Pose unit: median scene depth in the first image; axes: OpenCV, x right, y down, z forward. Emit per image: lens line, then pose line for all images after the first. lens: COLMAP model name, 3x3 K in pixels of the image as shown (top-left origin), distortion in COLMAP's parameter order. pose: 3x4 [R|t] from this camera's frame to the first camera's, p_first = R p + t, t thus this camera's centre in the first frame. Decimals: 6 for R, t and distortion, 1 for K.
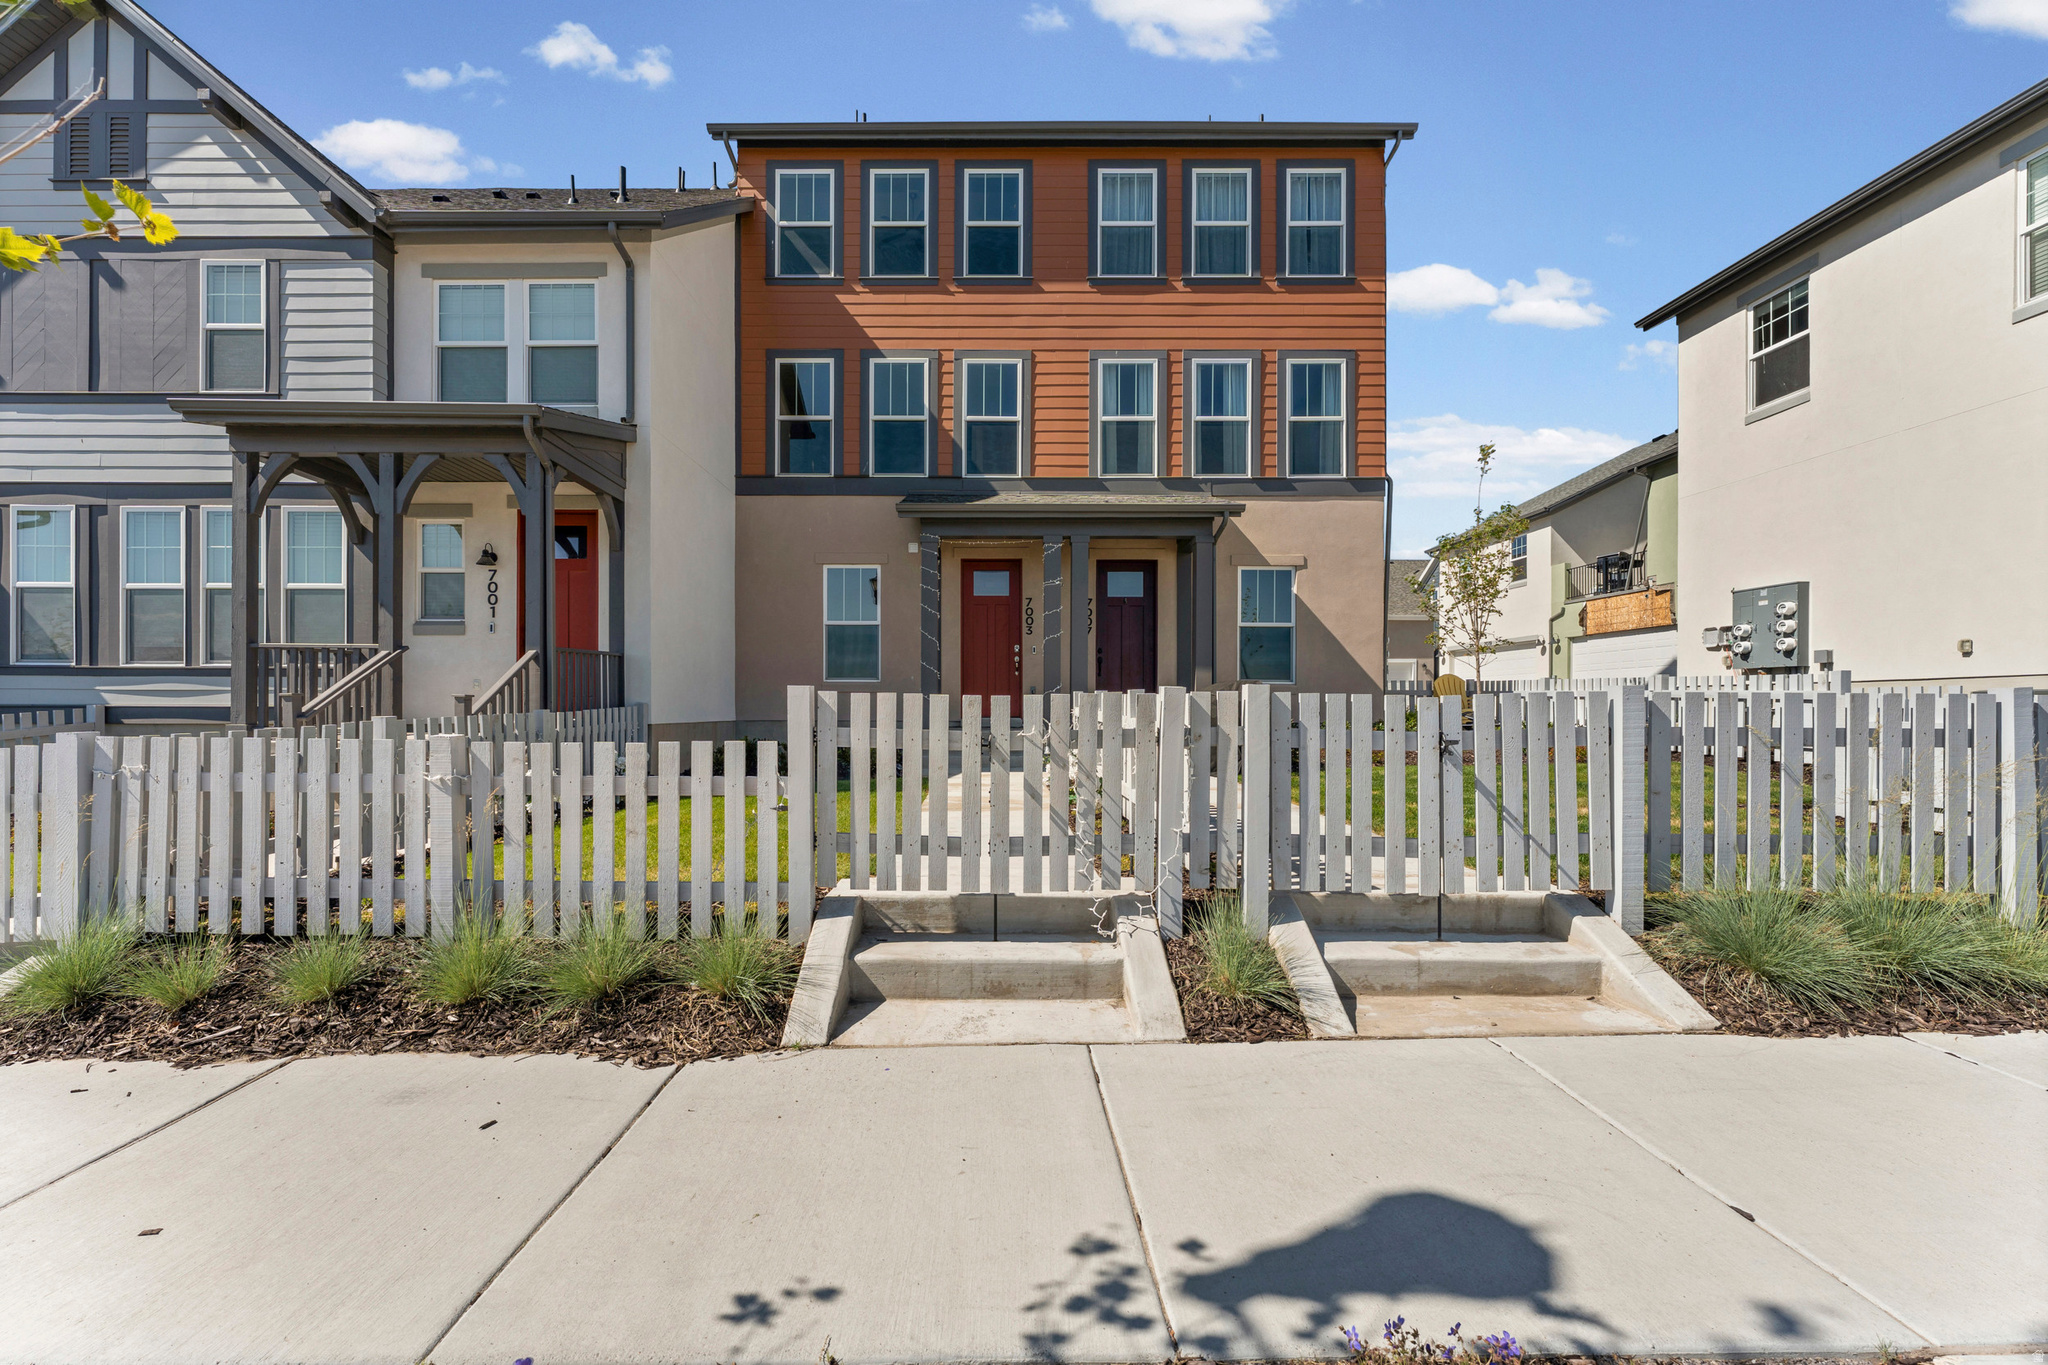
lens RADIAL K [[821.4, 0, 1015.8], [0, 821.4, 695.1], [0, 0, 1]] dist [0.002754, -0.000543]
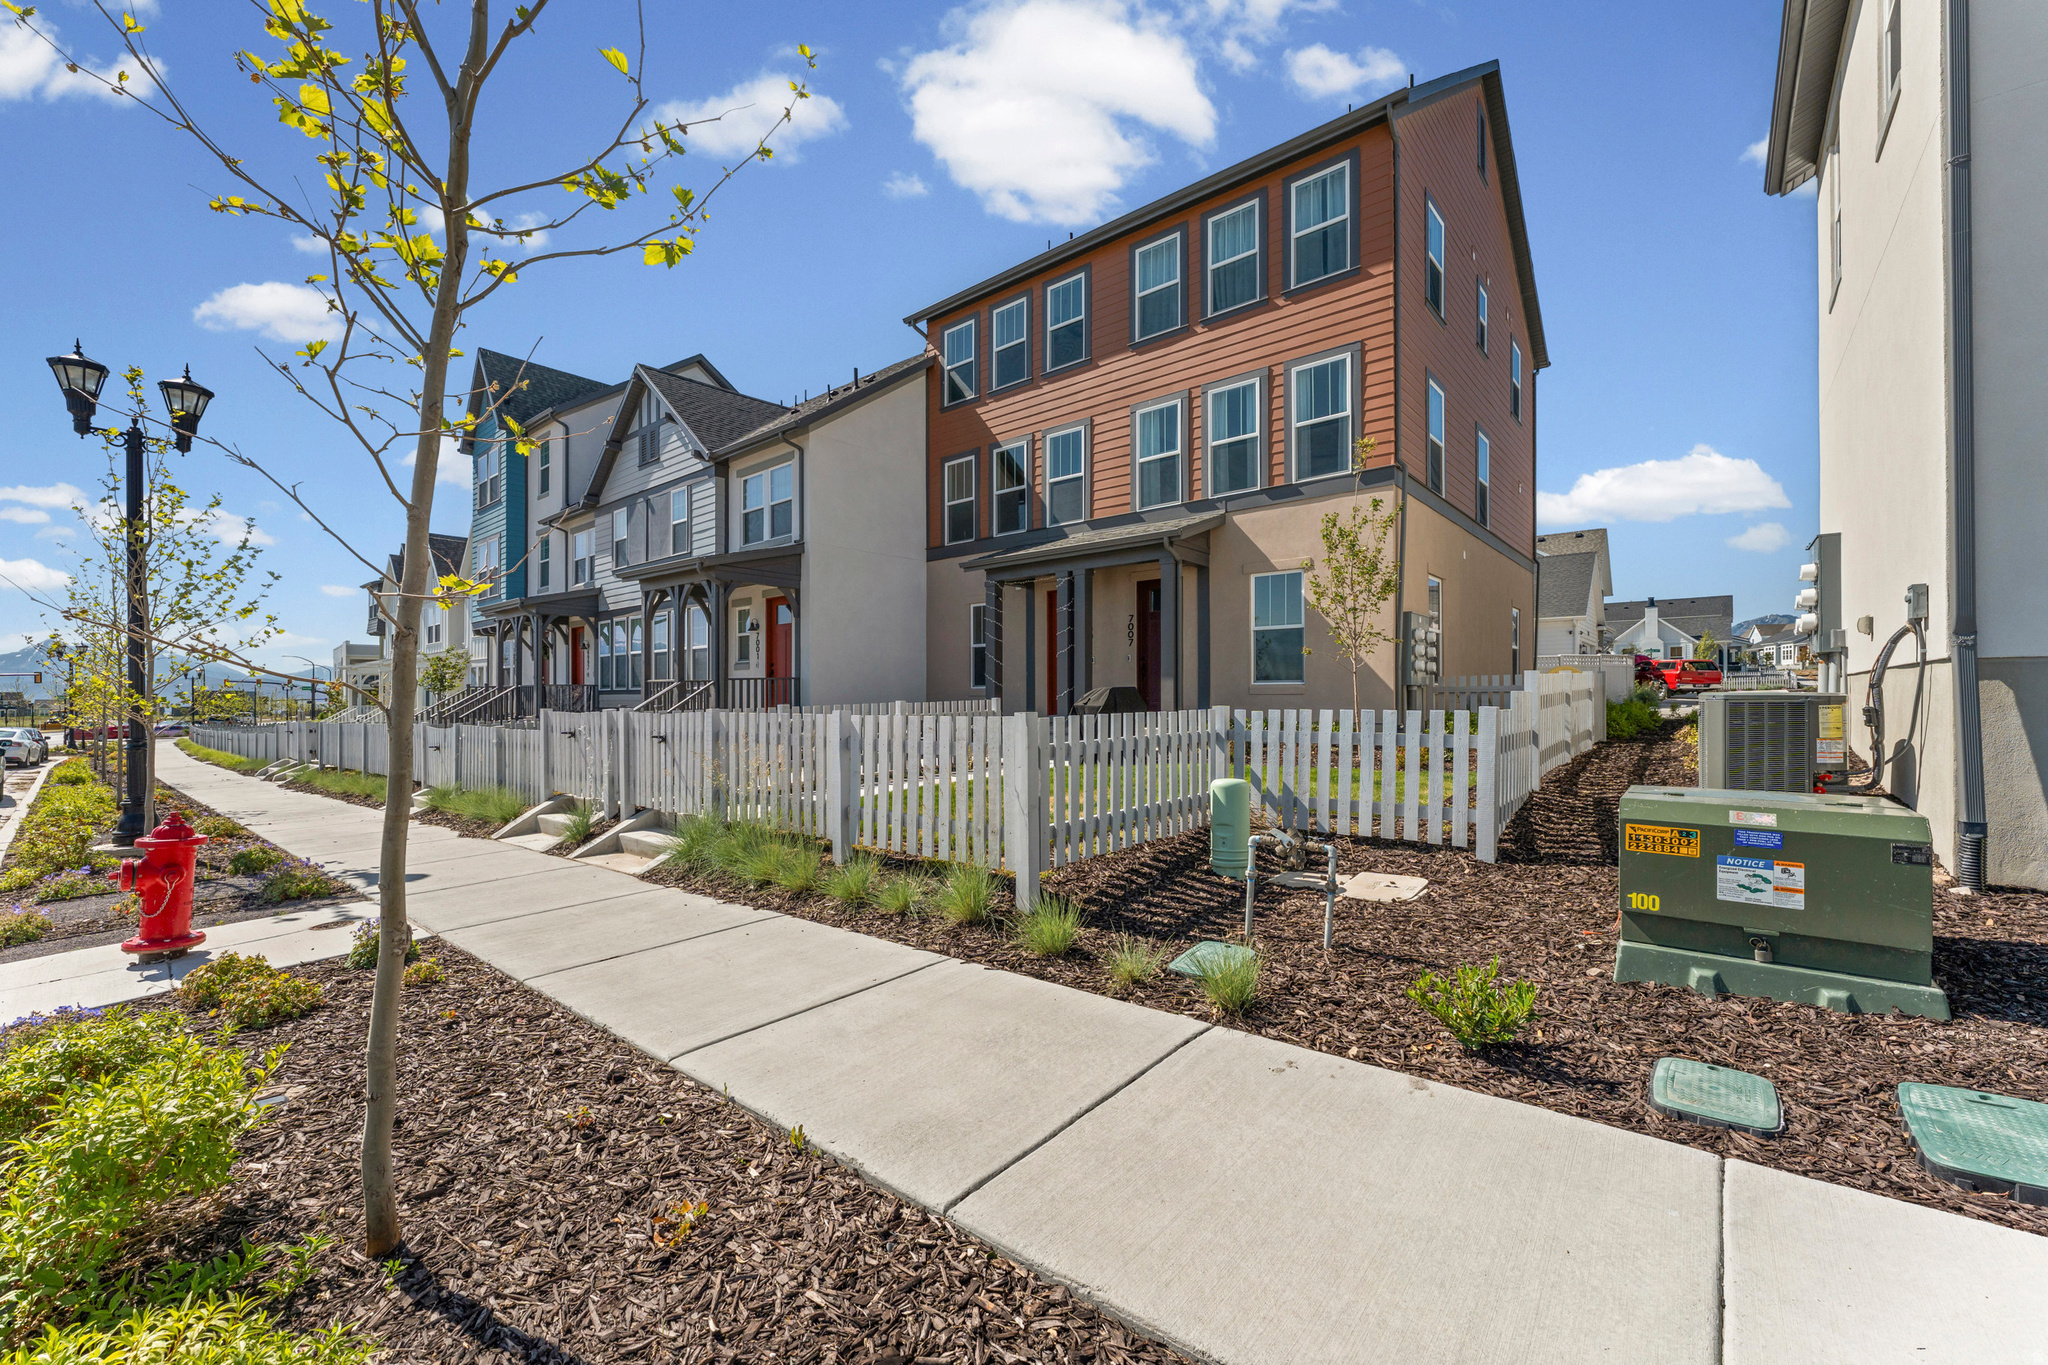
lens RADIAL K [[821.4, 0, 1021.1], [0, 821.4, 692.6], [0, 0, 1]] dist [0.002754, -0.000543]
pose [[0.769098, -0.017591, -0.638889, 0.718387], [0.013560, 0.999845, -0.011205, 0.005815], [0.638987, -0.000046, 0.769217, -0.013068]]
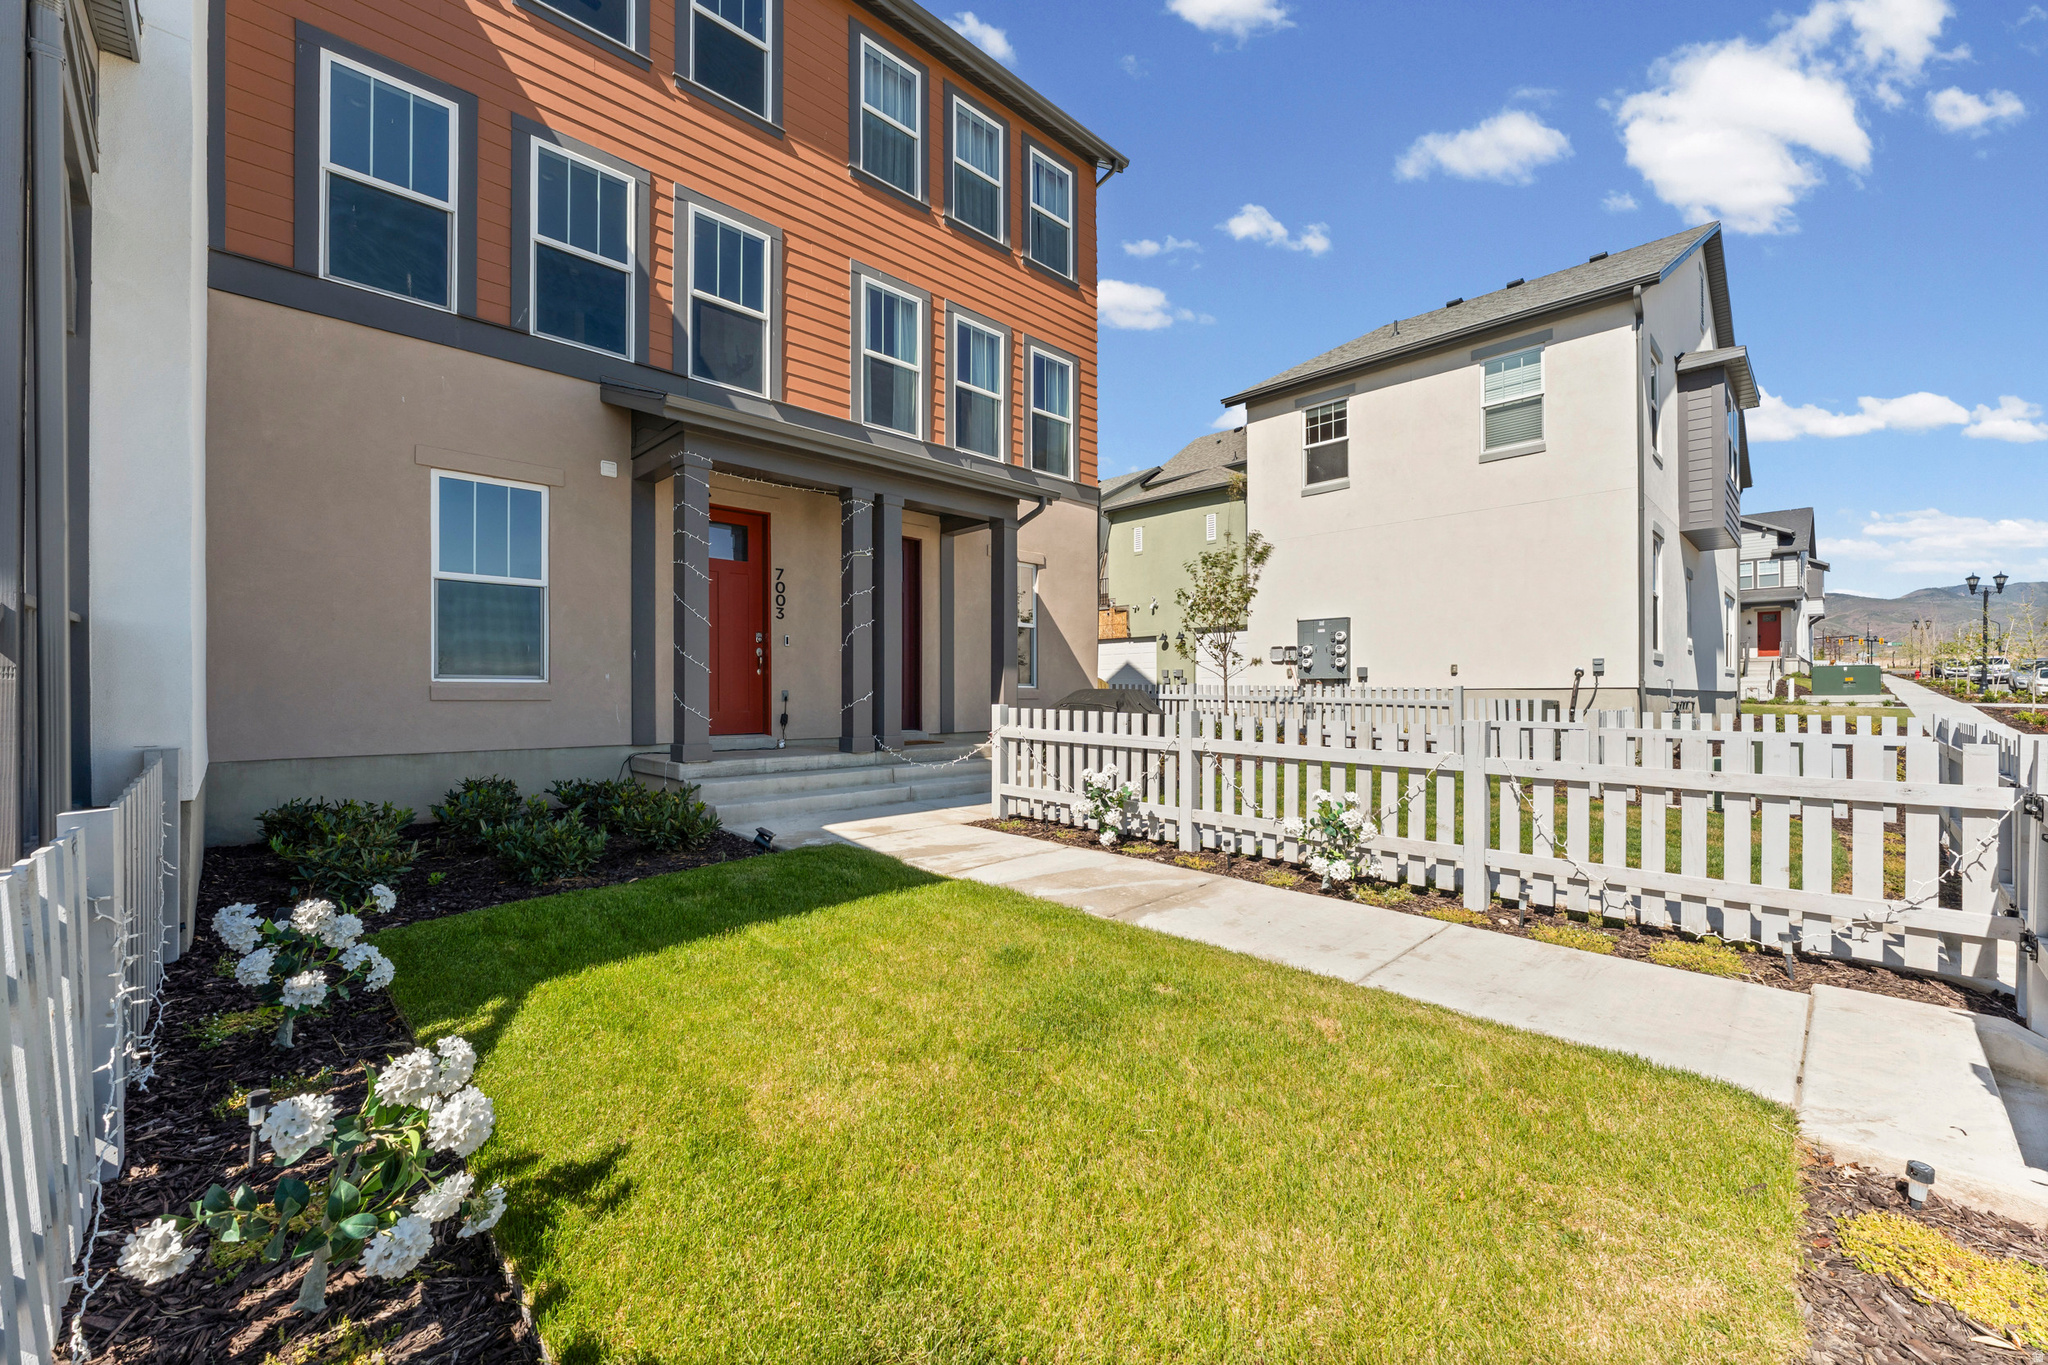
lens RADIAL K [[821.4, 0, 1015.1], [0, 821.4, 688.0], [0, 0, 1]] dist [0.002754, -0.000543]
pose [[0.717668, 0.005743, 0.696362, -0.338611], [-0.002557, 0.999981, -0.005611, -0.008965], [-0.696381, 0.002246, 0.717669, 0.333768]]
